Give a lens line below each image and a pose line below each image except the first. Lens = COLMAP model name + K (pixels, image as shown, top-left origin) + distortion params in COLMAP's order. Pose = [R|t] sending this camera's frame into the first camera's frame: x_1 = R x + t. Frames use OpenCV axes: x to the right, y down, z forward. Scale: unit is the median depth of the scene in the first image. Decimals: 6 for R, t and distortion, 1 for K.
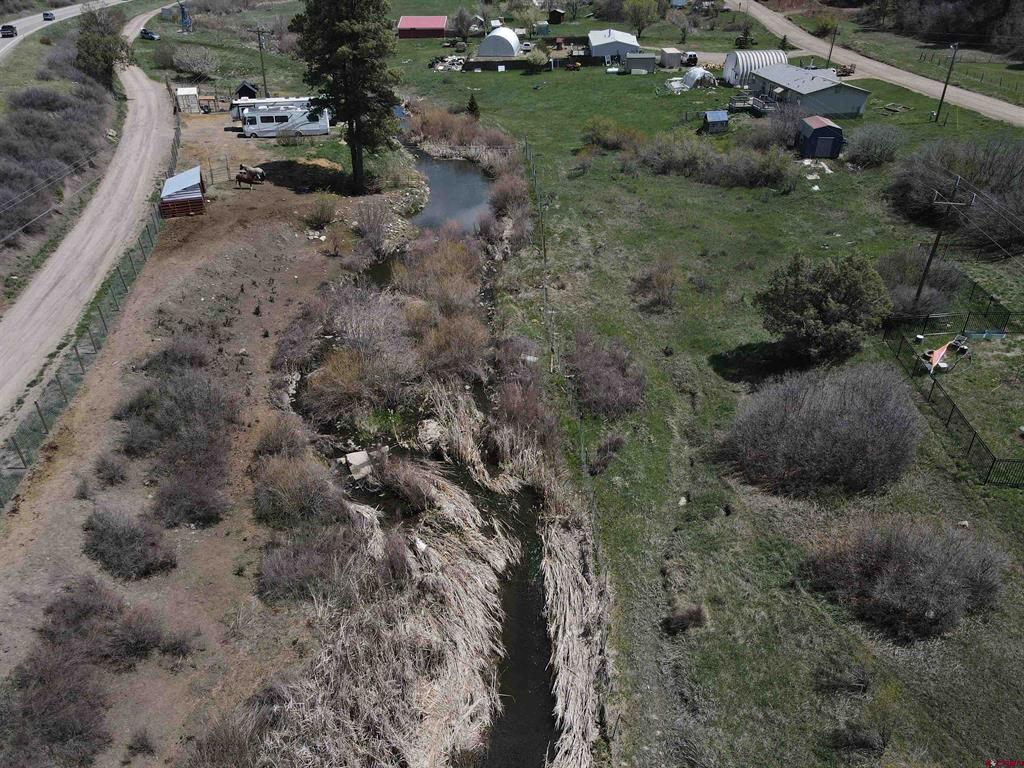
lens RADIAL K [[749.3, 0, 509.6], [0, 749.3, 381.7], [0, 0, 1]] dist [0.016006, -0.000547]
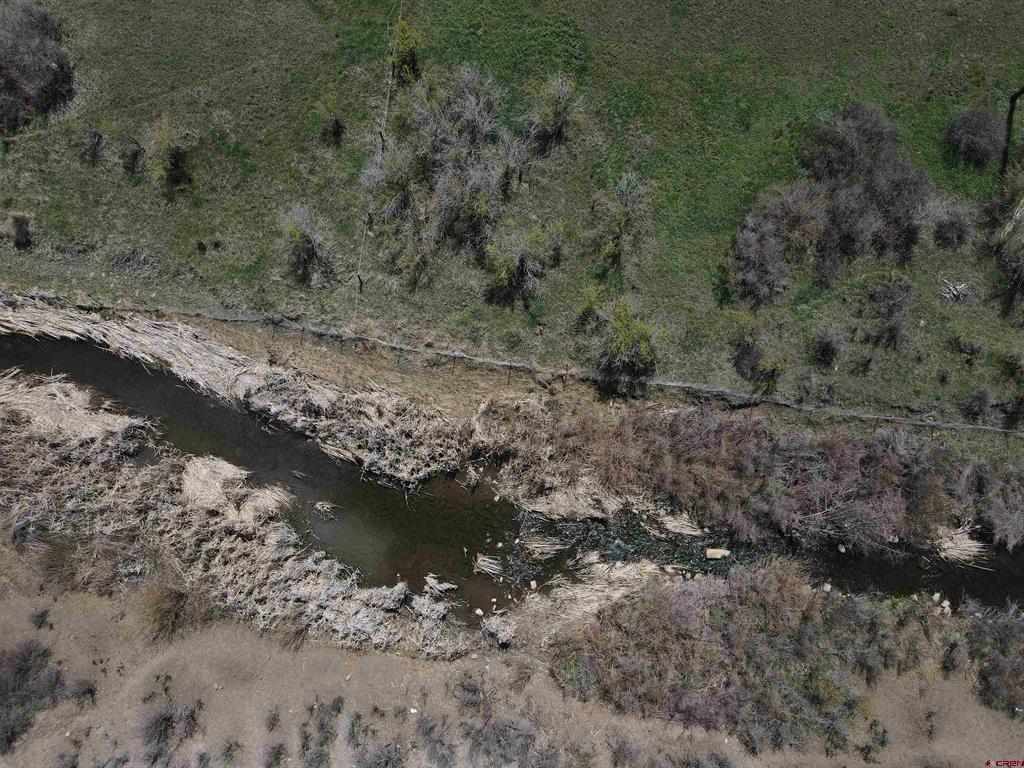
lens RADIAL K [[749.3, 0, 534.6], [0, 749.3, 401.6], [0, 0, 1]] dist [0.016006, -0.000547]
pose [[0.103288, -0.981998, 0.158148, -0.144377], [0.509387, 0.188789, 0.839573, -0.226396], [-0.854316, -0.006160, 0.519717, -0.382701]]
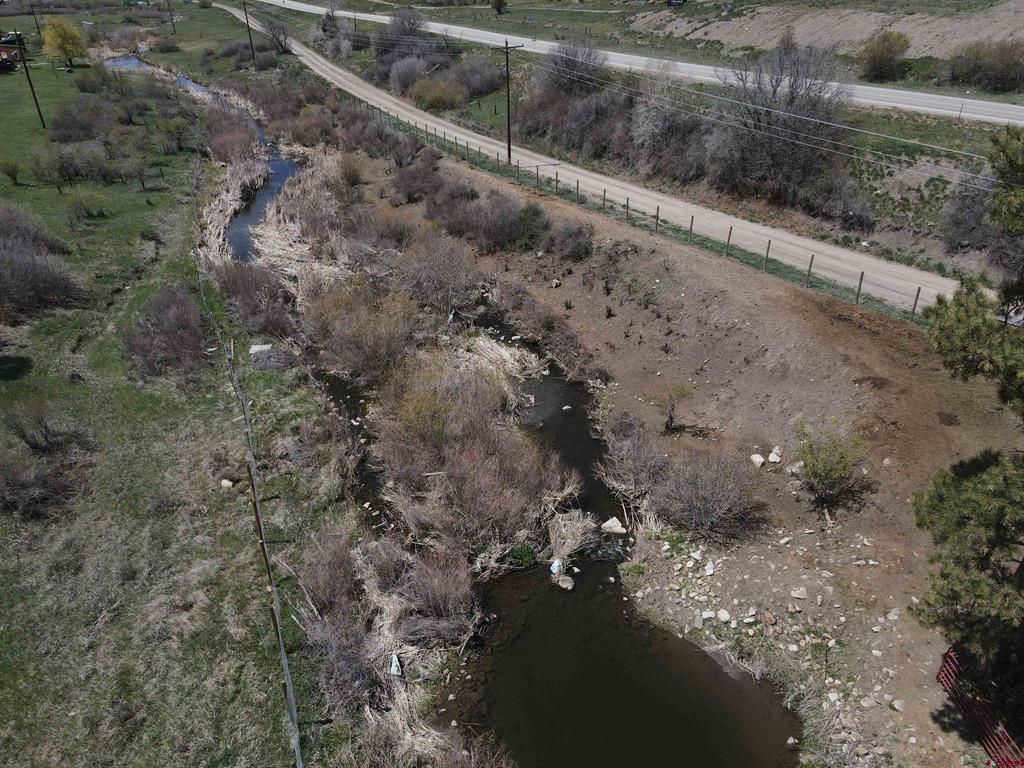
lens RADIAL K [[749.3, 0, 507.8], [0, 749.3, 377.3], [0, 0, 1]] dist [0.016006, -0.000547]
pose [[-0.926258, 0.204951, -0.316293, 0.054495], [-0.171898, 0.517113, 0.838478, -1.032128], [0.335406, 0.831017, -0.443749, 1.978287]]
